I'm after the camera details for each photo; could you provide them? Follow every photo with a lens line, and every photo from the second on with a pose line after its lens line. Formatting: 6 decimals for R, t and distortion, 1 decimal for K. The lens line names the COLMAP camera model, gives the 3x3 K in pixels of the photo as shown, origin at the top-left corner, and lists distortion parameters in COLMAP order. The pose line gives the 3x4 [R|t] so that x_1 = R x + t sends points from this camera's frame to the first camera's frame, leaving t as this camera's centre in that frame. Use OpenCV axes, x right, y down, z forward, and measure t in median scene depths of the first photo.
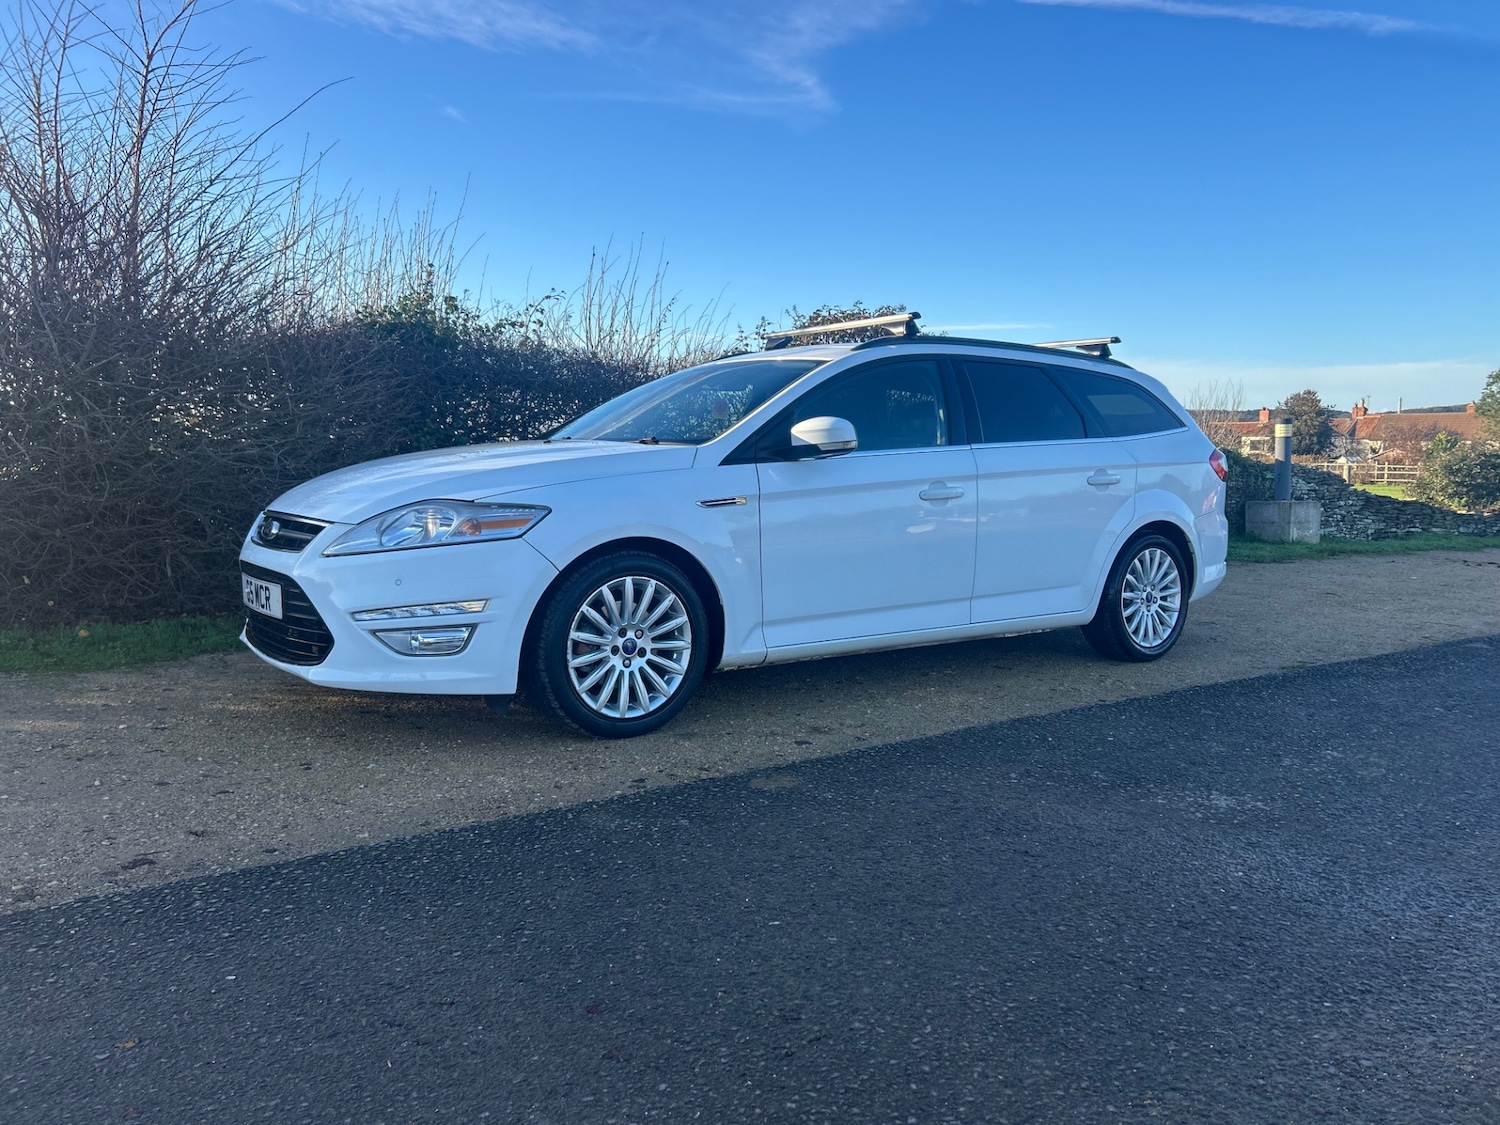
lens RADIAL K [[1140.5, 0, 773.1], [0, 1140.5, 566.0], [0, 0, 1]] dist [0.064526, -0.074049]
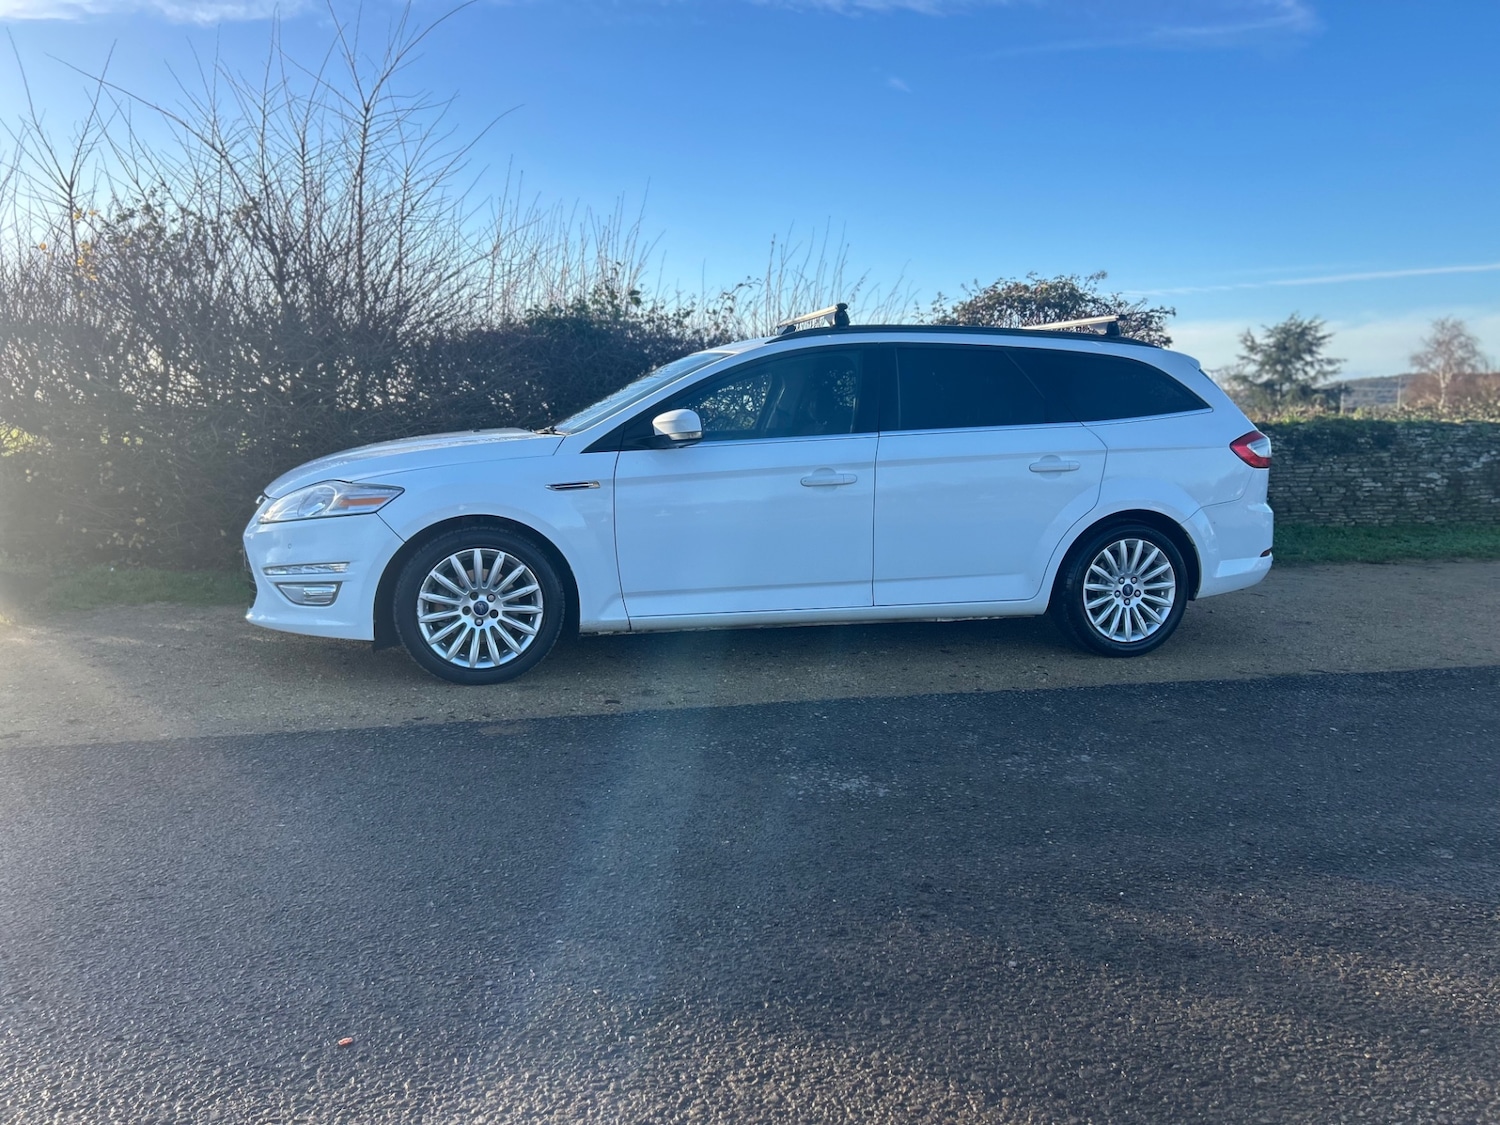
lens RADIAL K [[1140.5, 0, 773.1], [0, 1140.5, 566.0], [0, 0, 1]] dist [0.064526, -0.074049]
pose [[0.931057, 0.043991, -0.362213, 0.536511], [-0.032759, 0.998775, 0.037094, -0.024471], [0.363401, -0.022671, 0.931357, 0.009237]]
